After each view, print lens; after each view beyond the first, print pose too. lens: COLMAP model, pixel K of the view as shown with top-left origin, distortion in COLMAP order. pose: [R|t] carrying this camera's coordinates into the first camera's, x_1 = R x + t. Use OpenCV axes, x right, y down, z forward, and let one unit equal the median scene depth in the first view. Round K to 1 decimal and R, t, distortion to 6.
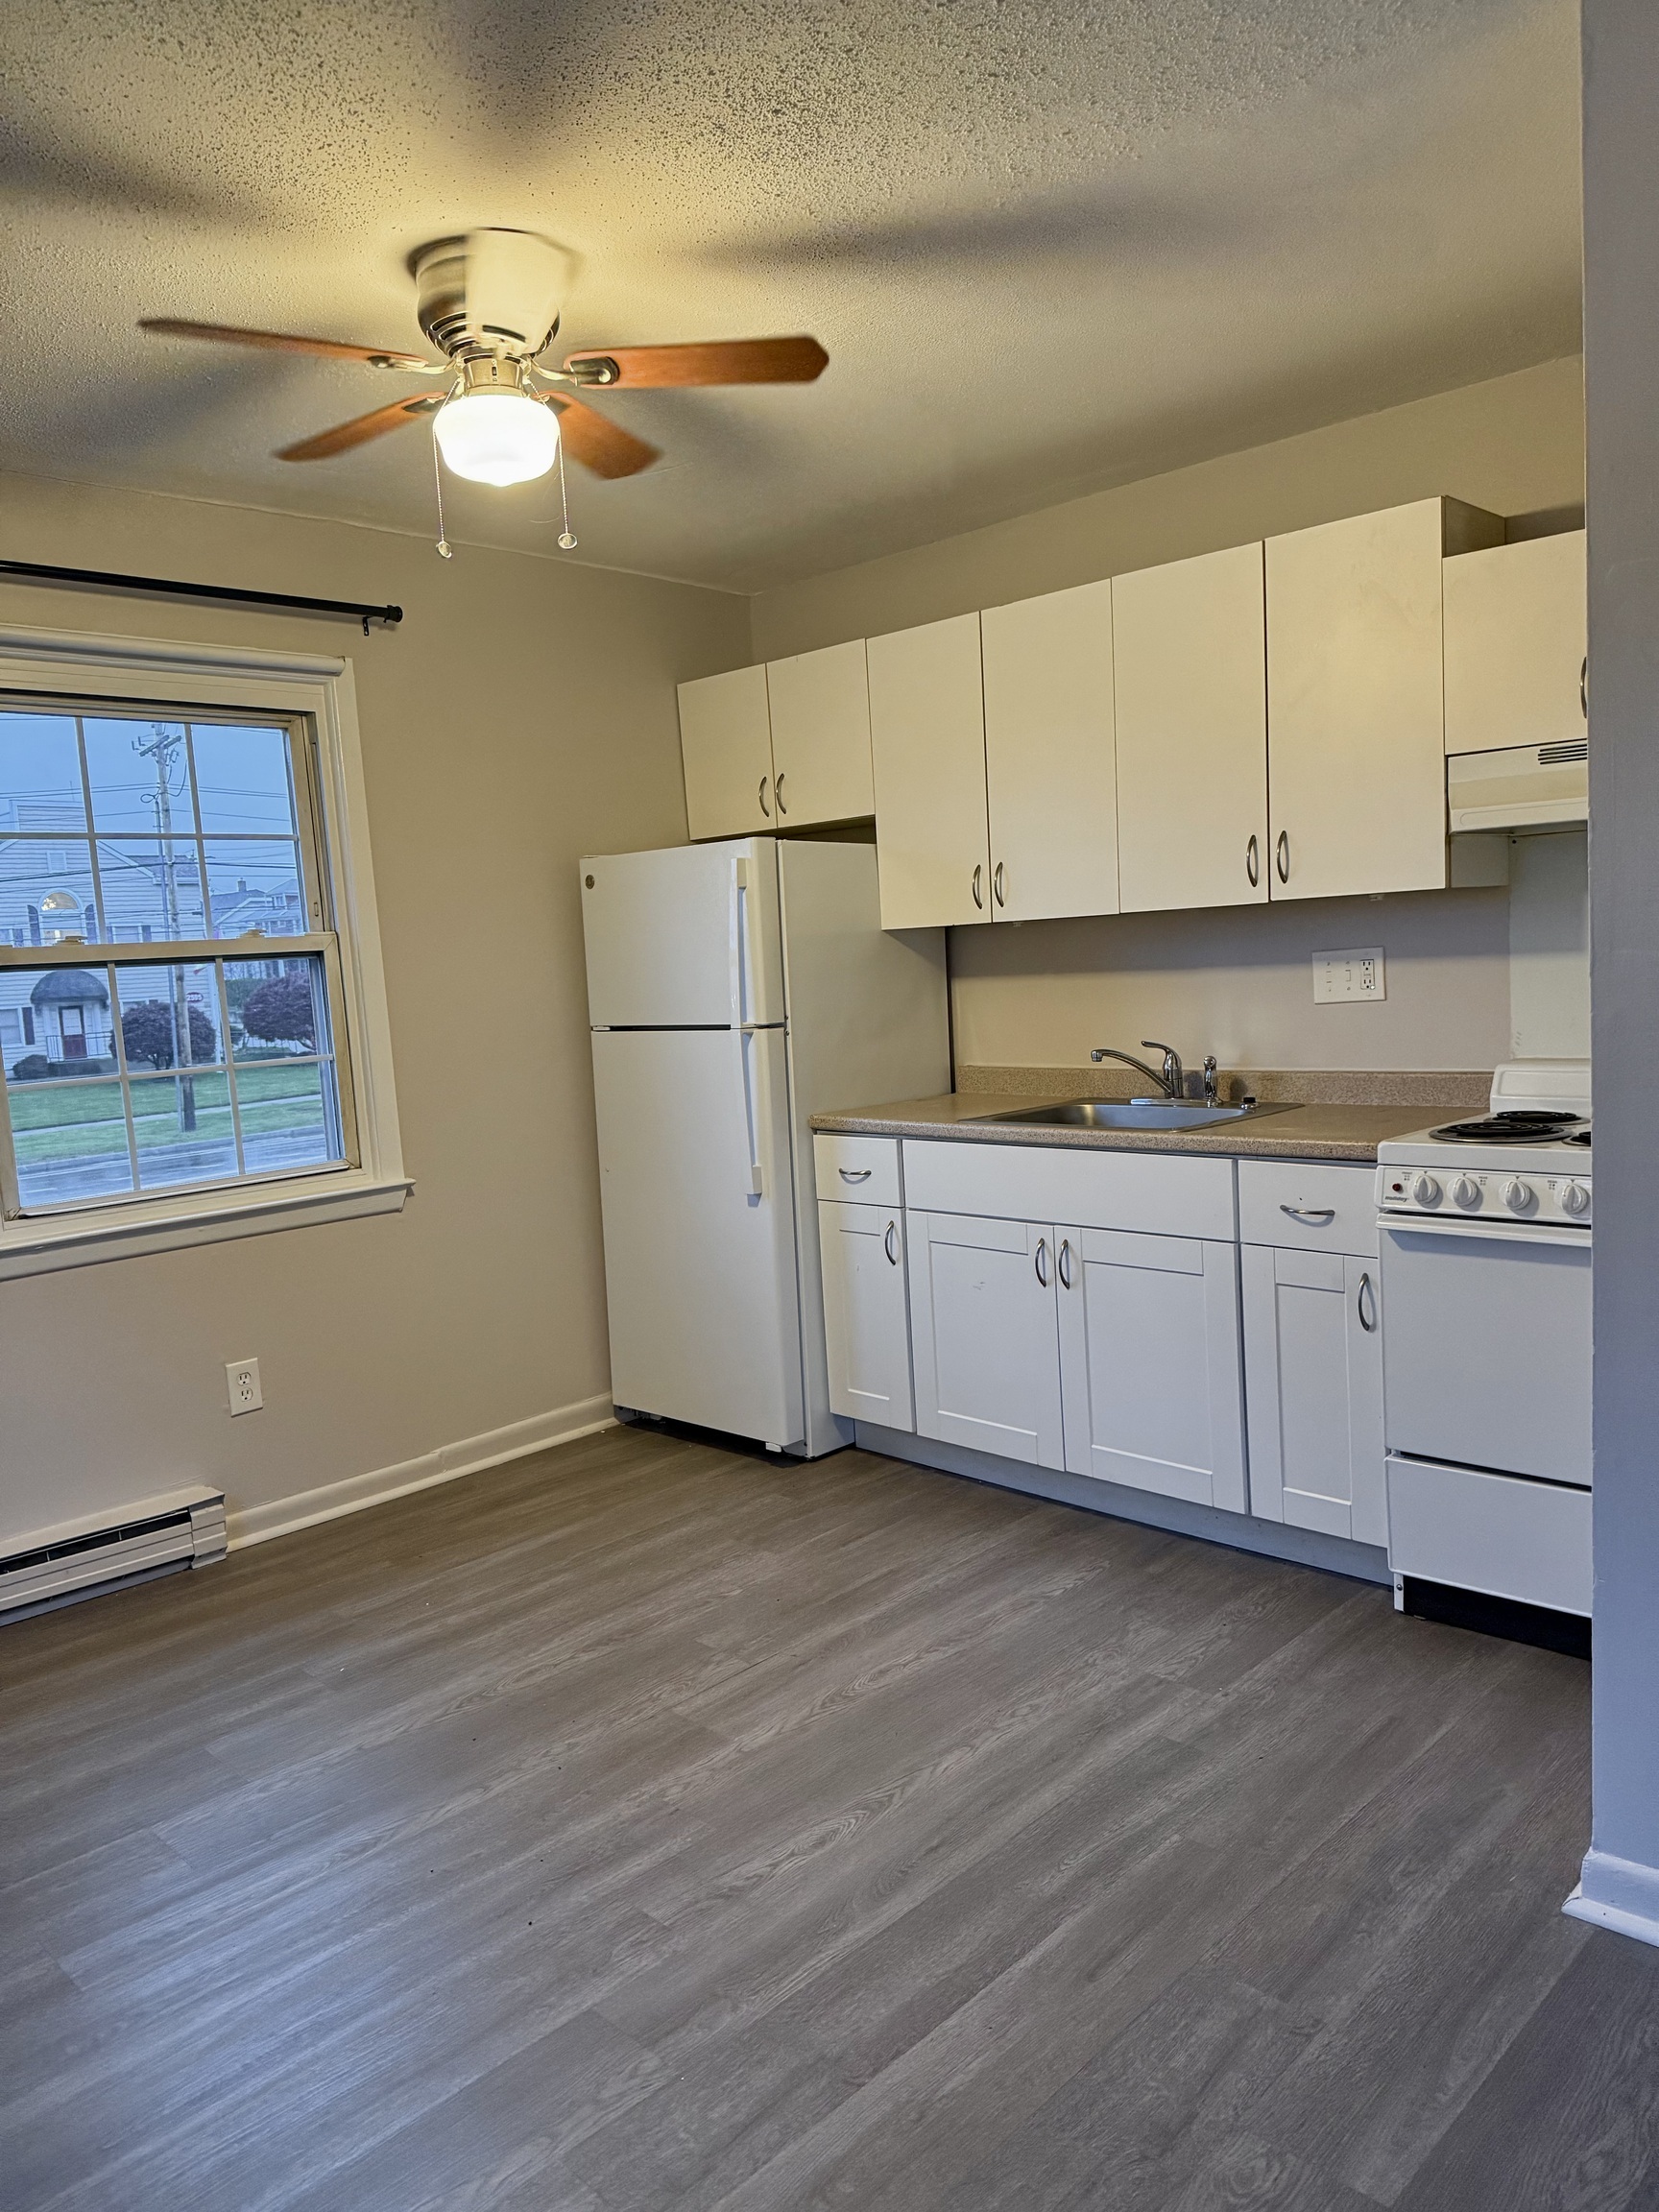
lens RADIAL K [[1592.4, 0, 823.4], [0, 1592.4, 1117.4], [0, 0, 1]] dist [0.156399, -0.206743]
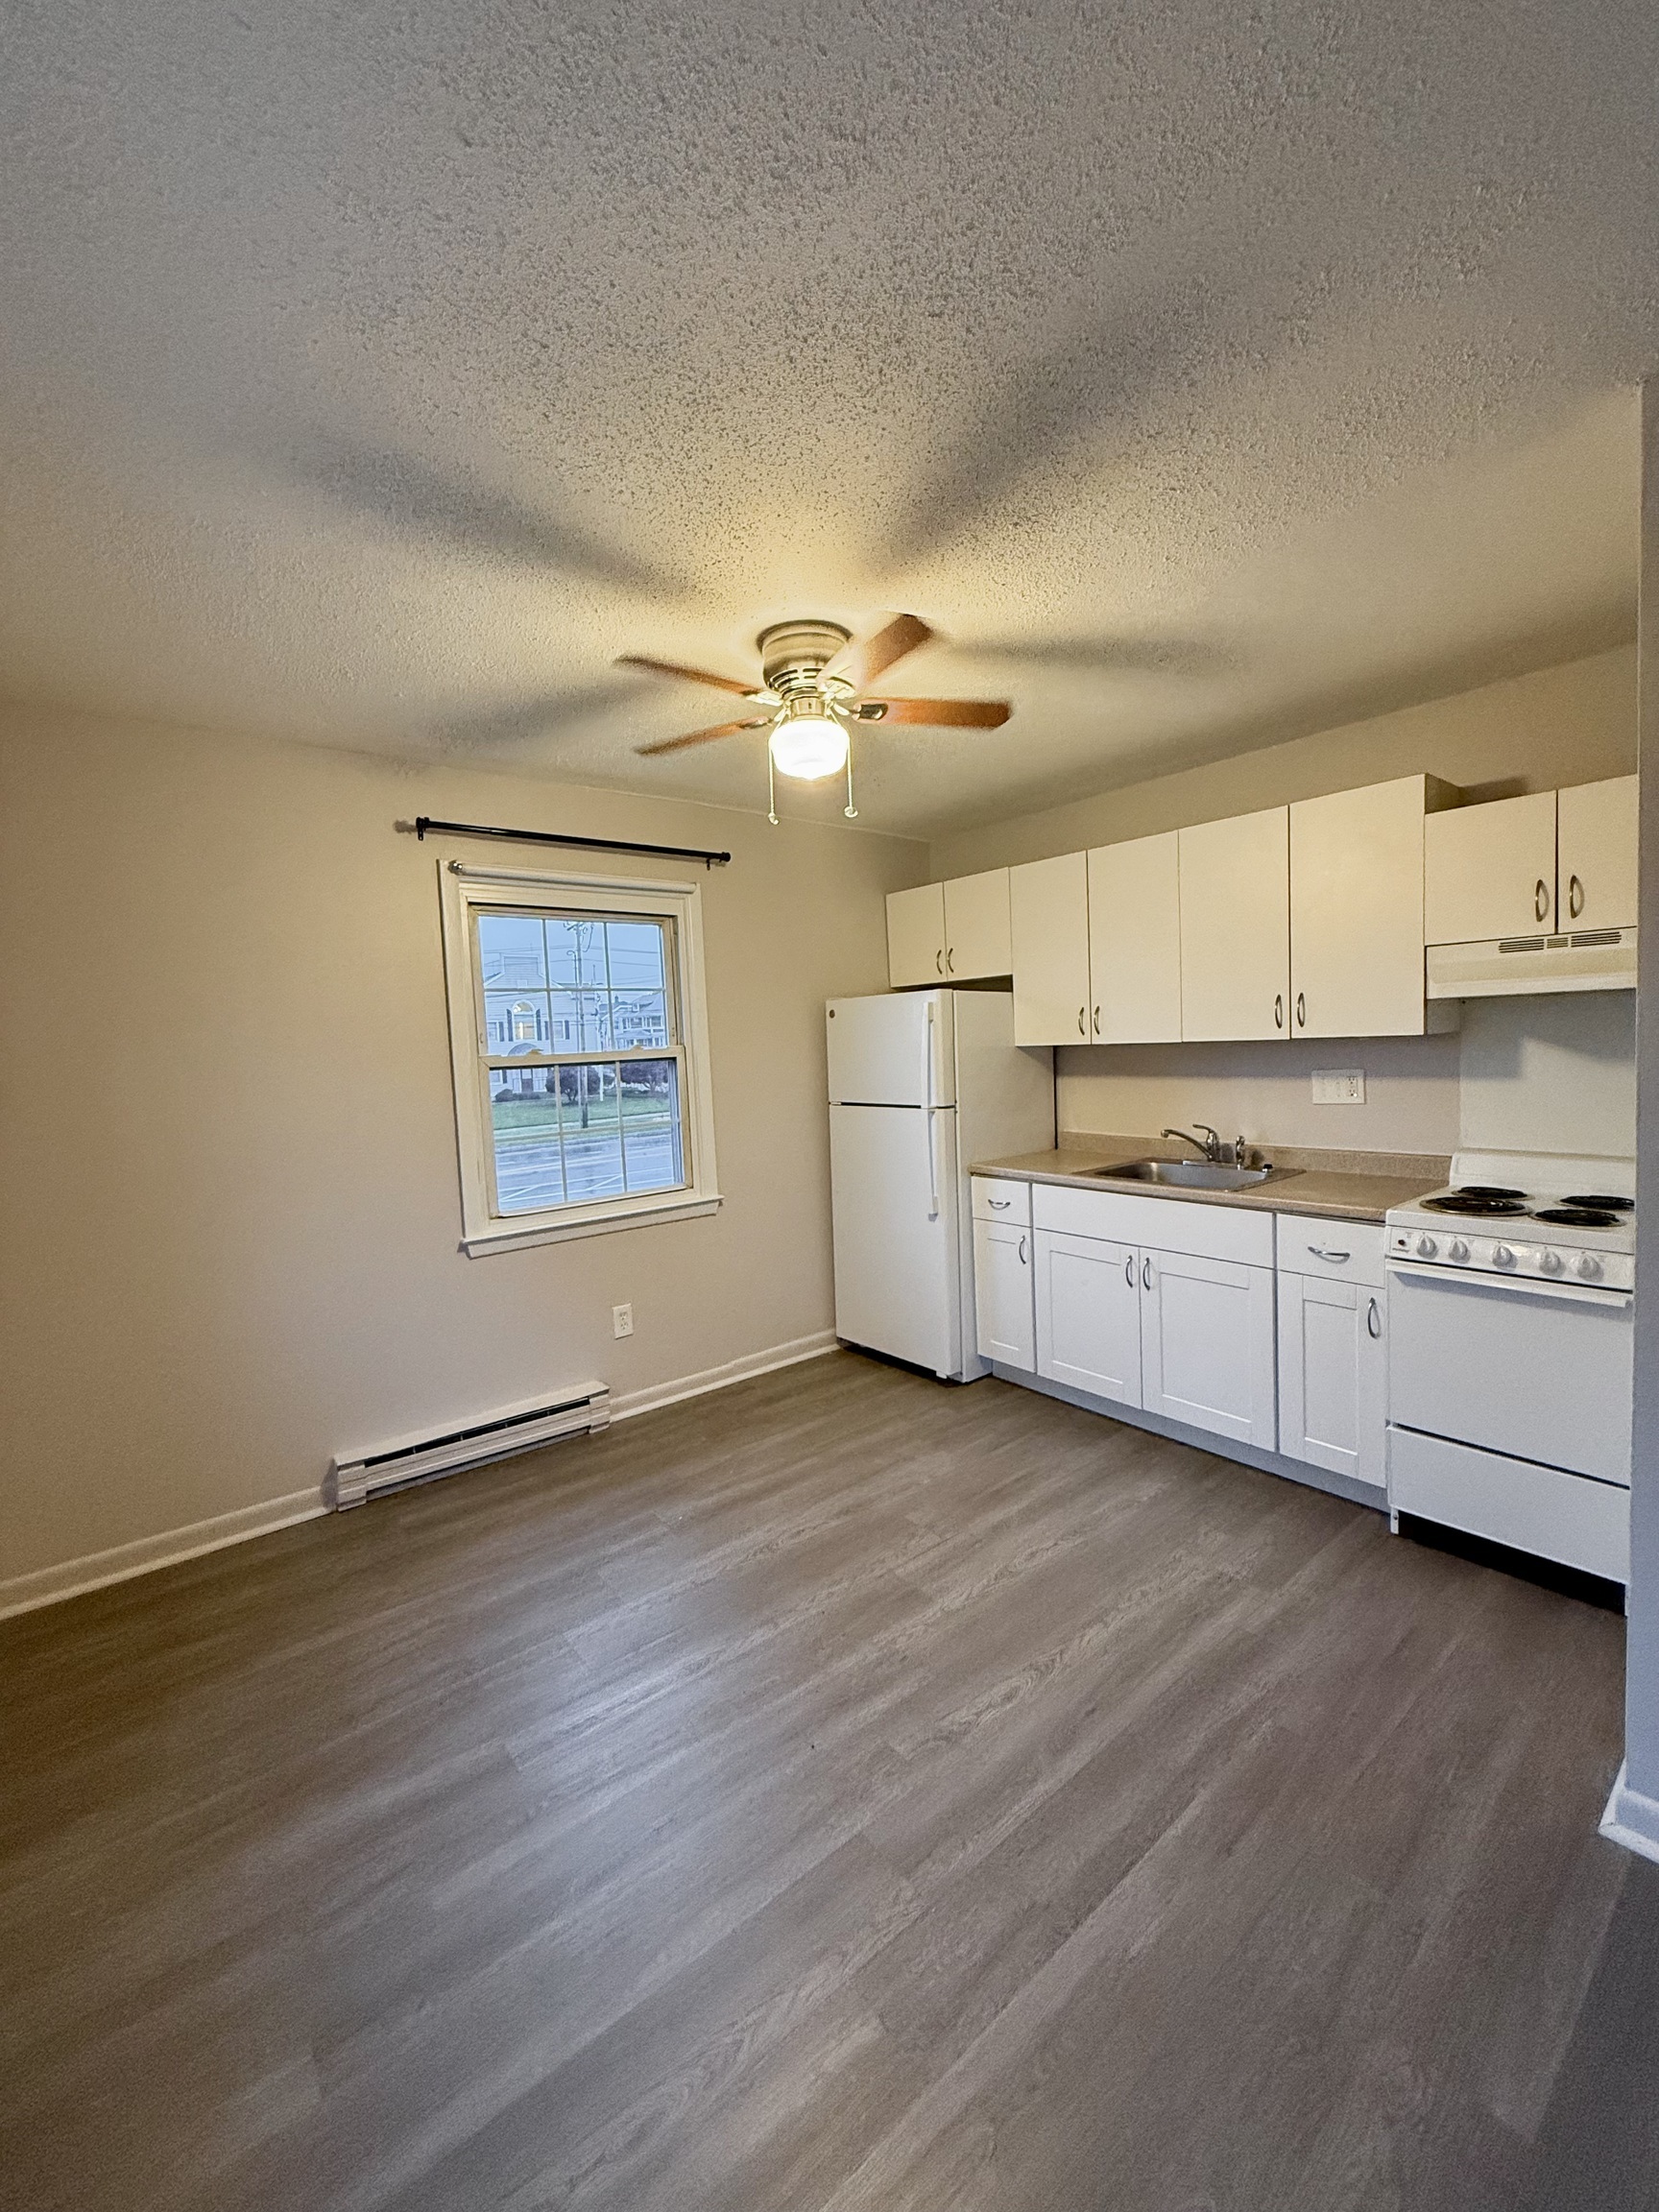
lens RADIAL K [[902.2, 0, 827.5], [0, 902.2, 1094.1], [0, 0, 1]] dist [0.023559, 0.000142]
pose [[0.993804, 0.022476, -0.108849, -0.063820], [-0.026561, 0.998990, -0.036231, -0.041970], [0.107925, 0.038898, 0.993398, 0.118806]]
